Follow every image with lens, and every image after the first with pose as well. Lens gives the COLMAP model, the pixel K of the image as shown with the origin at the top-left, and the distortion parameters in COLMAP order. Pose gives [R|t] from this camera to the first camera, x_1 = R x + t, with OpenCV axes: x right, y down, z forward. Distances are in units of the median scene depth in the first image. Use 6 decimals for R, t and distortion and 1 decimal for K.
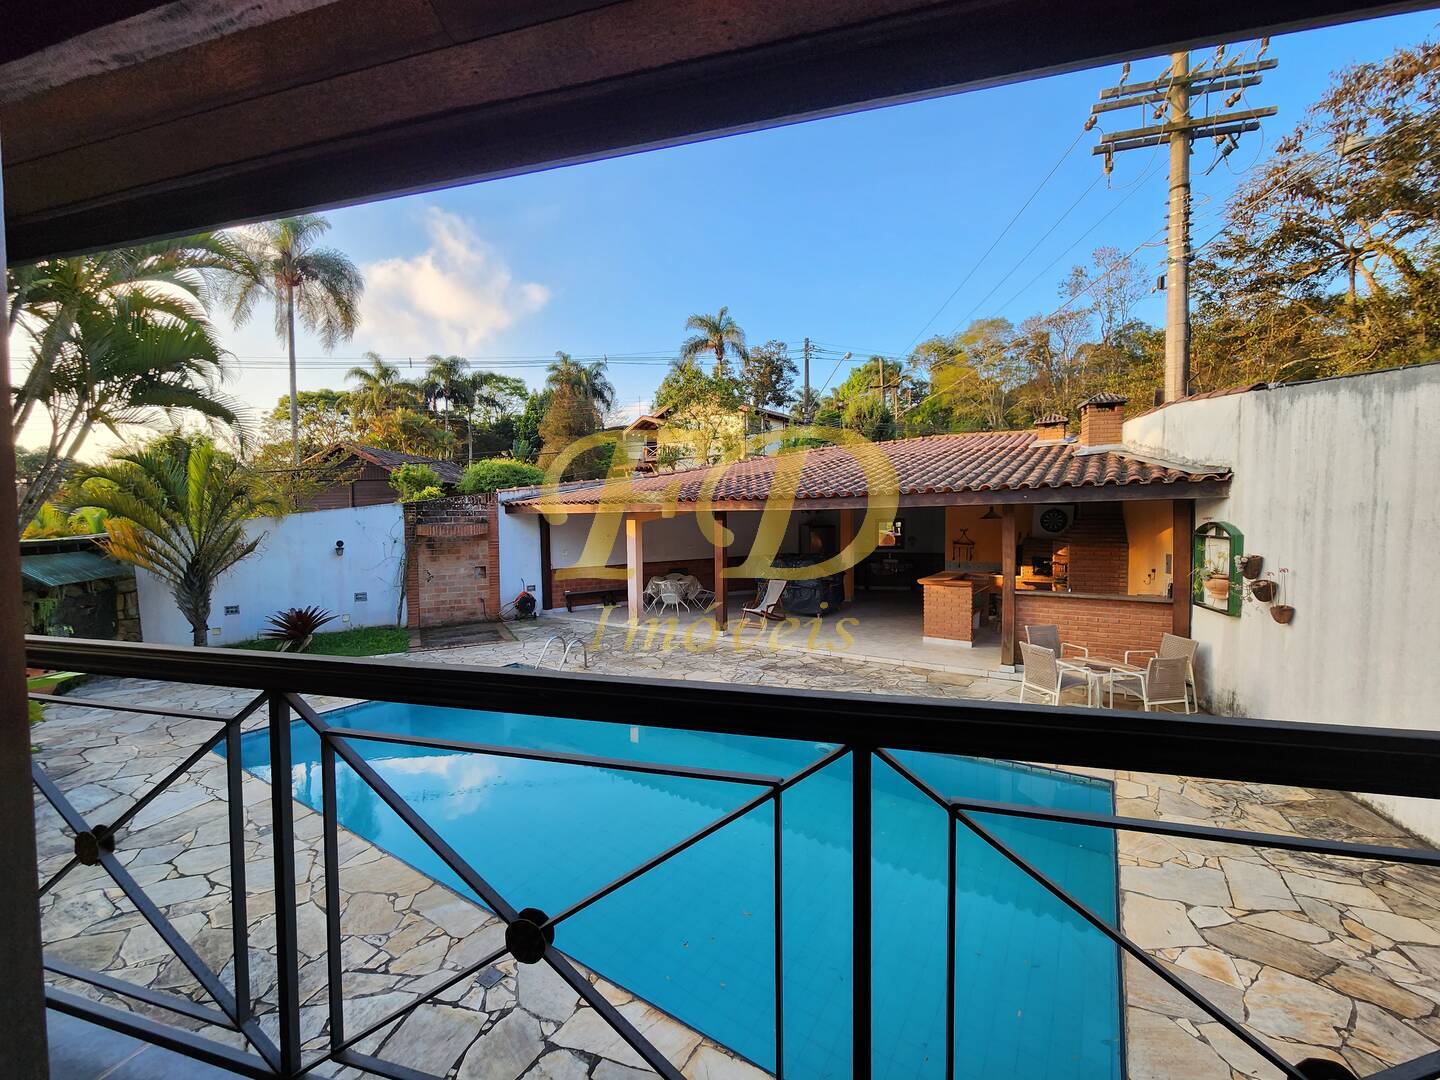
lens RADIAL K [[584.9, 0, 715.4], [0, 584.9, 536.6], [0, 0, 1]] dist [0.012780, -0.004966]
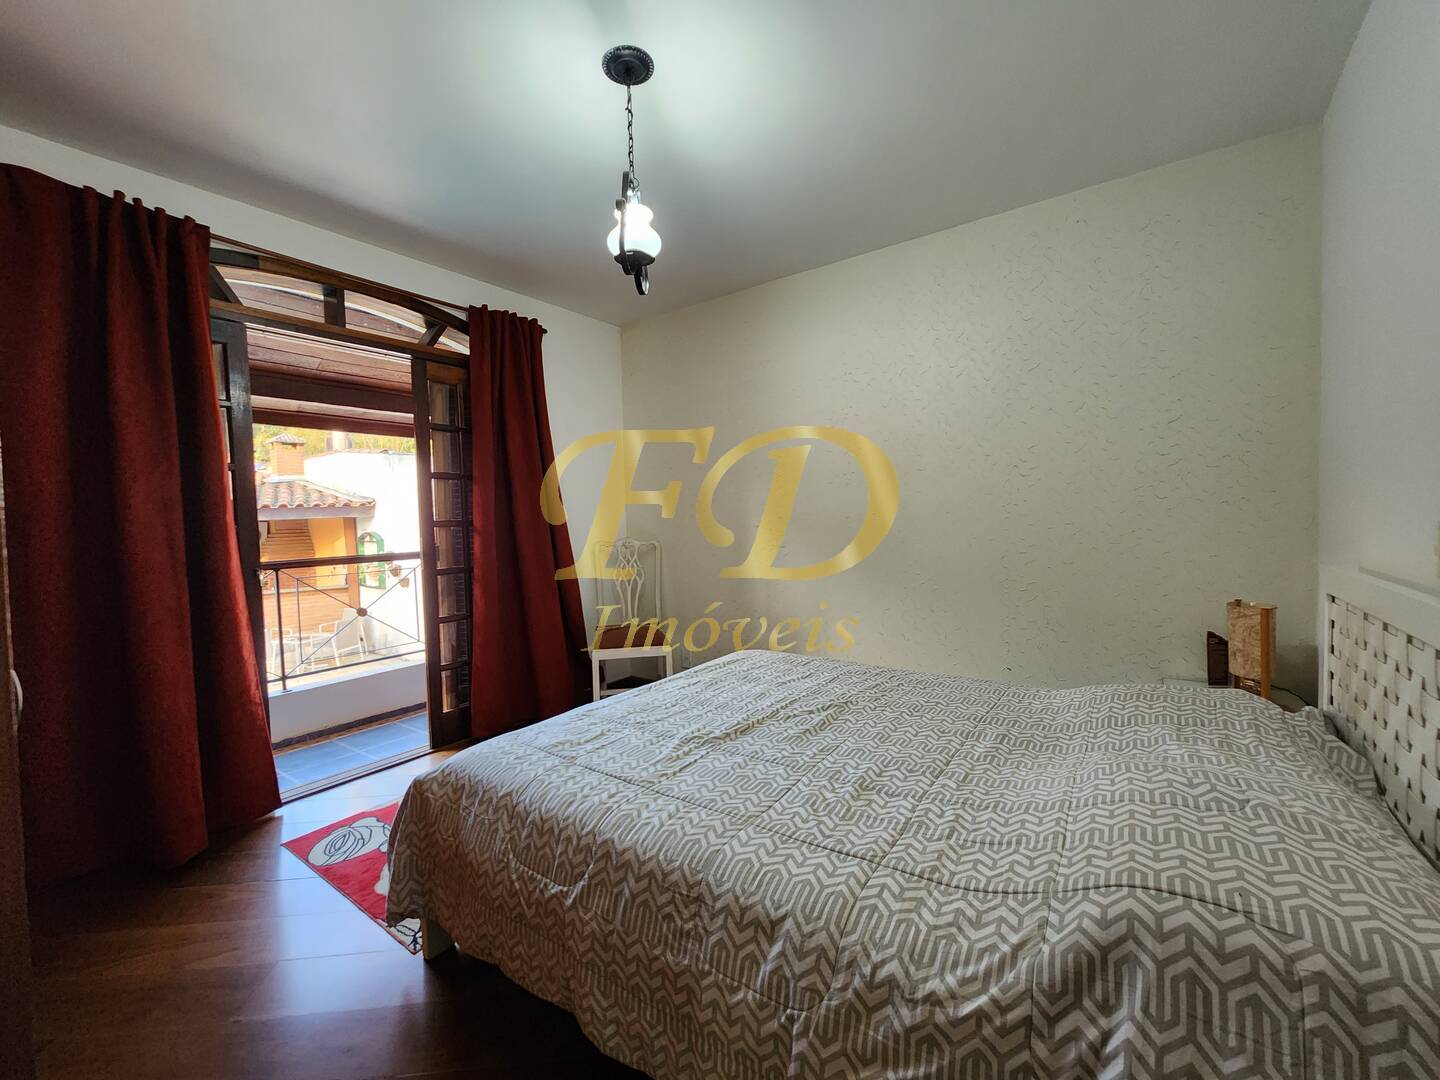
lens RADIAL K [[584.9, 0, 715.4], [0, 584.9, 536.6], [0, 0, 1]] dist [0.012780, -0.004966]
pose [[0.347168, -0.038204, 0.937024, -0.300360], [0.061960, 0.997921, 0.017730, 0.016775], [-0.935754, 0.051903, 0.348814, -0.412656]]
